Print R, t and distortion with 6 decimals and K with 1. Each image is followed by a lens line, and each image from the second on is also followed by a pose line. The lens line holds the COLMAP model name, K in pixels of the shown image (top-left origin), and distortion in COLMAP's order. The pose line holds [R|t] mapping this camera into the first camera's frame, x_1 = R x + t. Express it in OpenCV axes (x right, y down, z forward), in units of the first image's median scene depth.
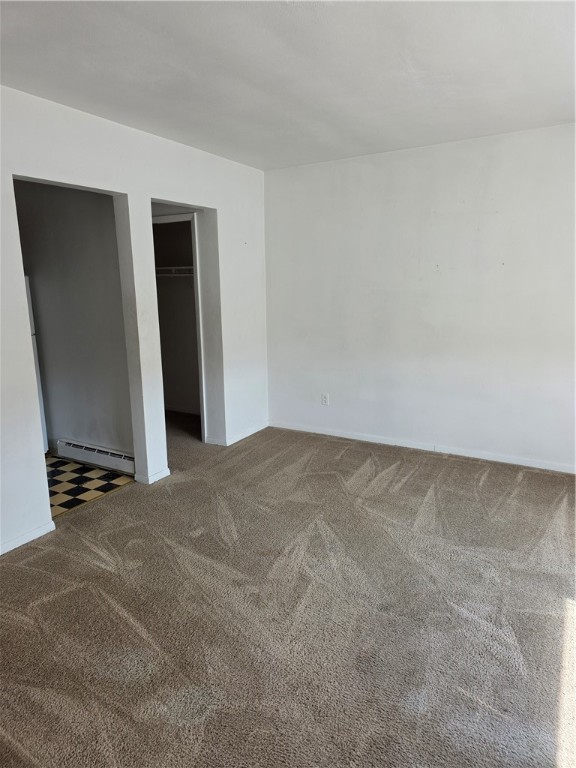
lens RADIAL K [[511.7, 0, 286.8], [0, 511.7, 381.1], [0, 0, 1]] dist [0.041142, -0.032195]
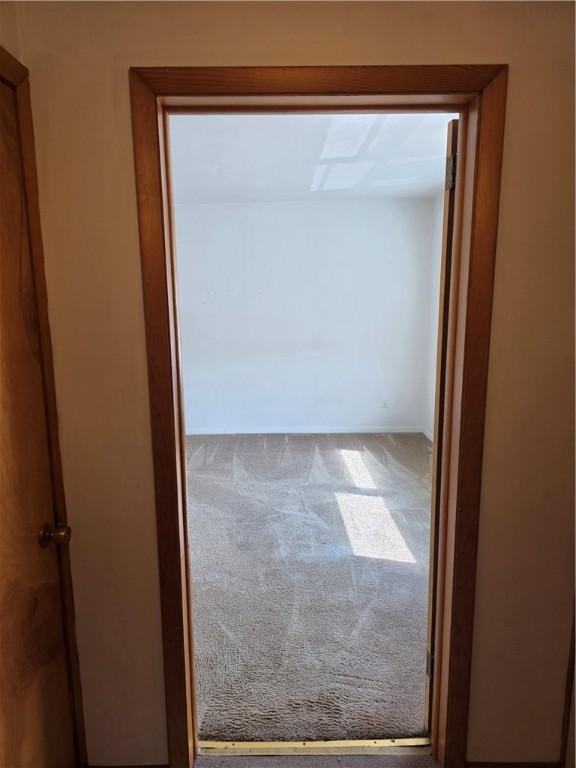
lens RADIAL K [[511.7, 0, 288.0], [0, 511.7, 386.0], [0, 0, 1]] dist [0.041142, -0.032195]
pose [[0.853368, -0.092388, 0.513057, -0.327841], [0.110886, 0.993818, -0.005477, 0.056978], [-0.509379, 0.061565, 0.858337, -0.294332]]
